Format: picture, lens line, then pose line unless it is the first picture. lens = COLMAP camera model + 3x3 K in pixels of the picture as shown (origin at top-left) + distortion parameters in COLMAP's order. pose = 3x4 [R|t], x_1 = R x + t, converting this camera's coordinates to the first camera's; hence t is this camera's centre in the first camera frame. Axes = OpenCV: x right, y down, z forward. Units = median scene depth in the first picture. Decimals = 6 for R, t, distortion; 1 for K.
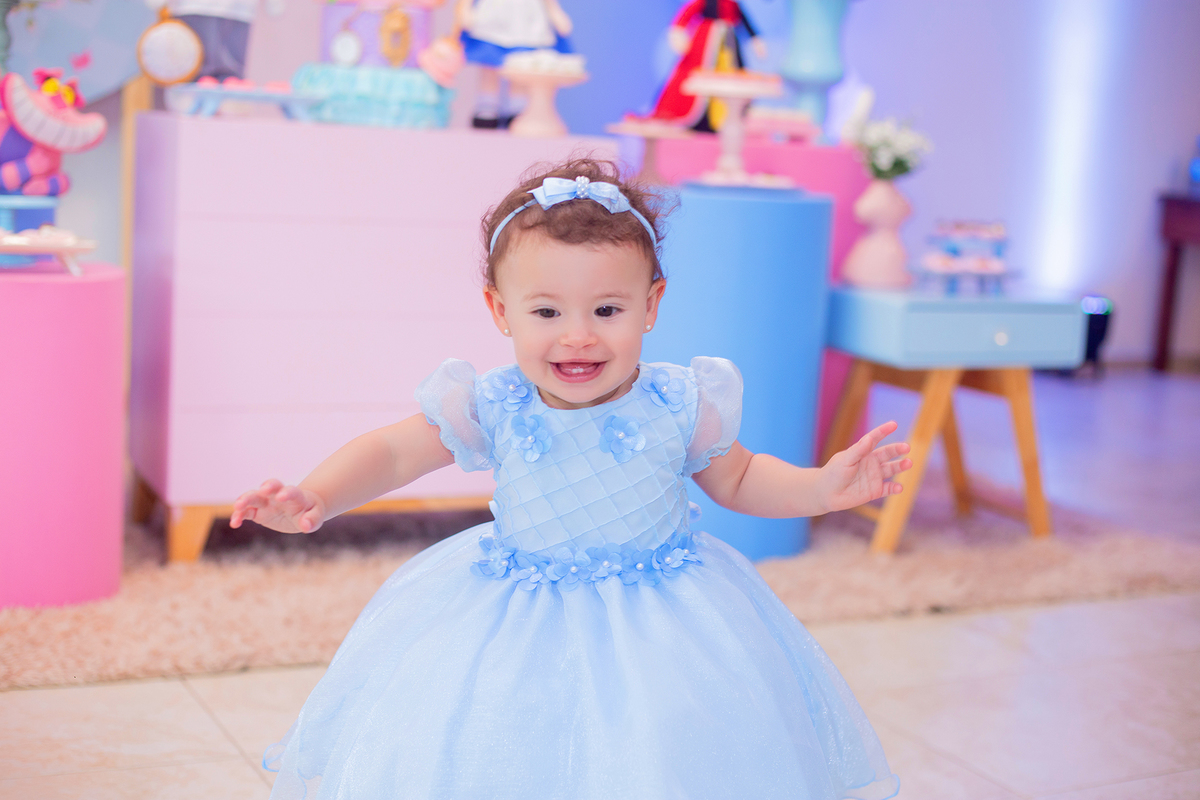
lens RADIAL K [[1779.8, 0, 602.4], [0, 1779.8, 402.6], [0, 0, 1]] dist [-0.106601, 0.000000]
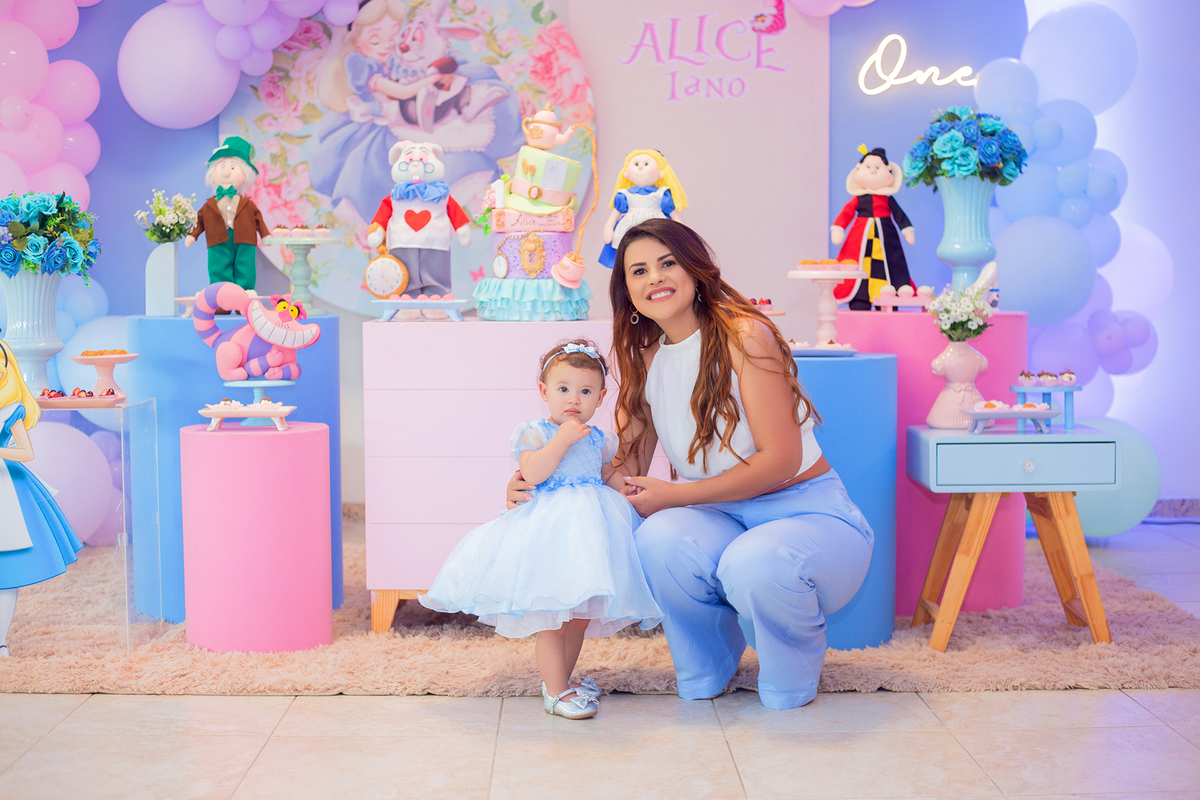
lens RADIAL K [[1779.8, 0, 598.9], [0, 1779.8, 399.8], [0, 0, 1]] dist [-0.106601, 0.000000]
pose [[0.897148, -0.030516, -0.440675, 0.536265], [-0.011050, 0.995748, -0.091450, 0.031867], [0.441592, 0.086914, 0.892997, -0.206932]]
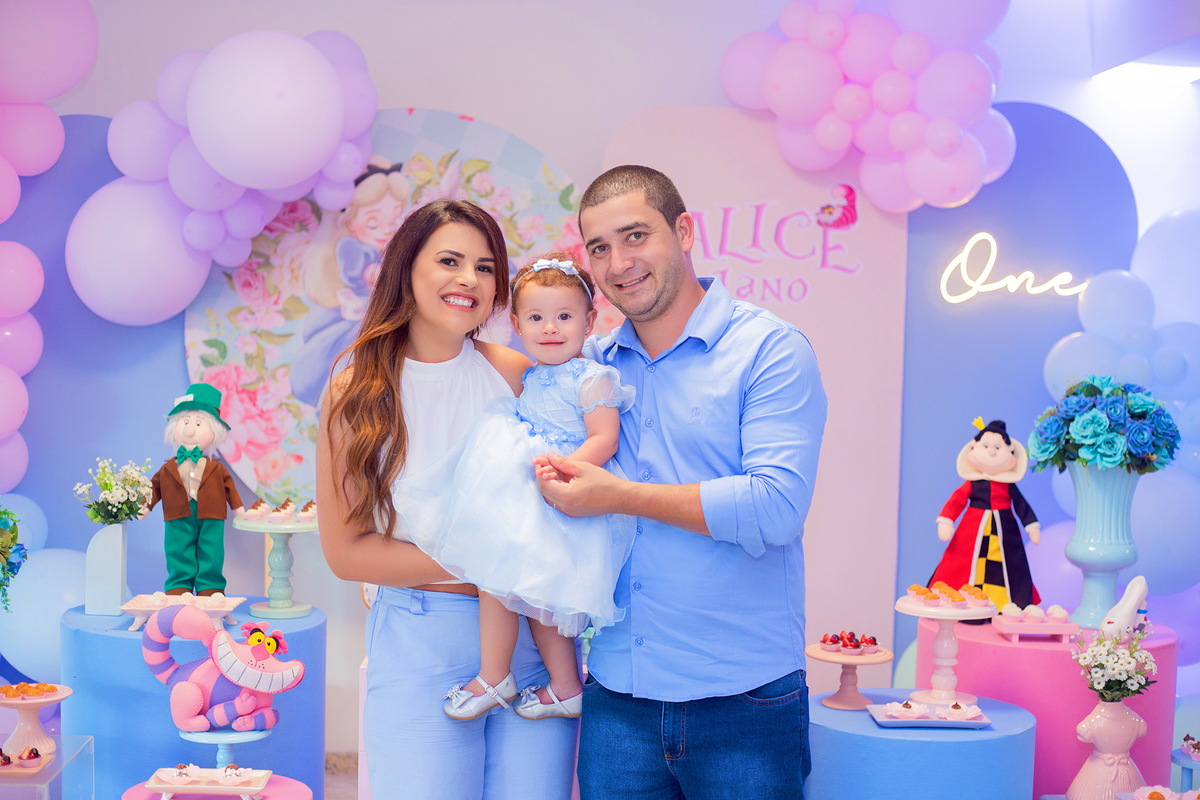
lens RADIAL K [[1779.8, 0, 597.3], [0, 1779.8, 395.9], [0, 0, 1]] dist [-0.106601, 0.000000]
pose [[0.905416, -0.017048, -0.424182, 0.358291], [-0.035935, 0.992529, -0.116593, -0.190055], [0.423001, 0.120808, 0.898040, 0.010655]]
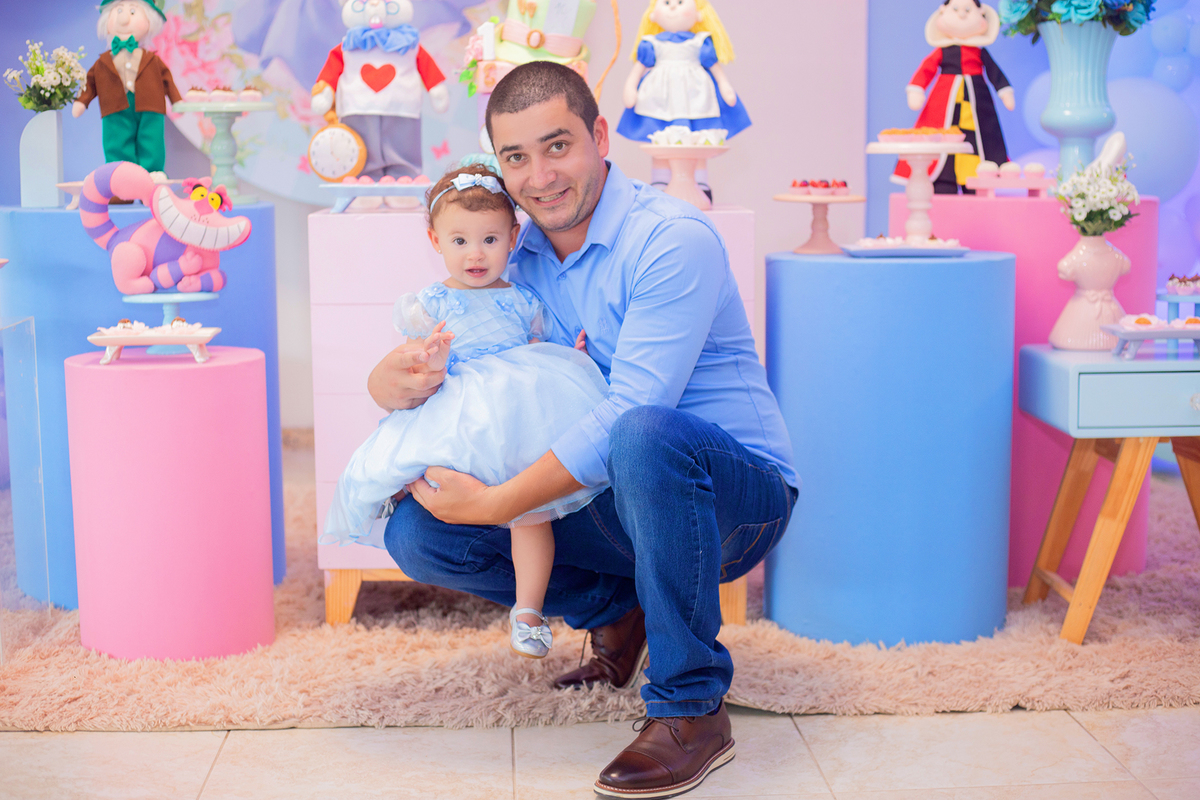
lens RADIAL K [[1779.8, 0, 596.7], [0, 1779.8, 402.9], [0, 0, 1]] dist [-0.106601, 0.000000]
pose [[0.913457, -0.008742, -0.406842, 0.338059], [-0.000688, 0.999735, -0.023025, -0.018761], [0.406935, 0.021313, 0.913208, 0.067320]]
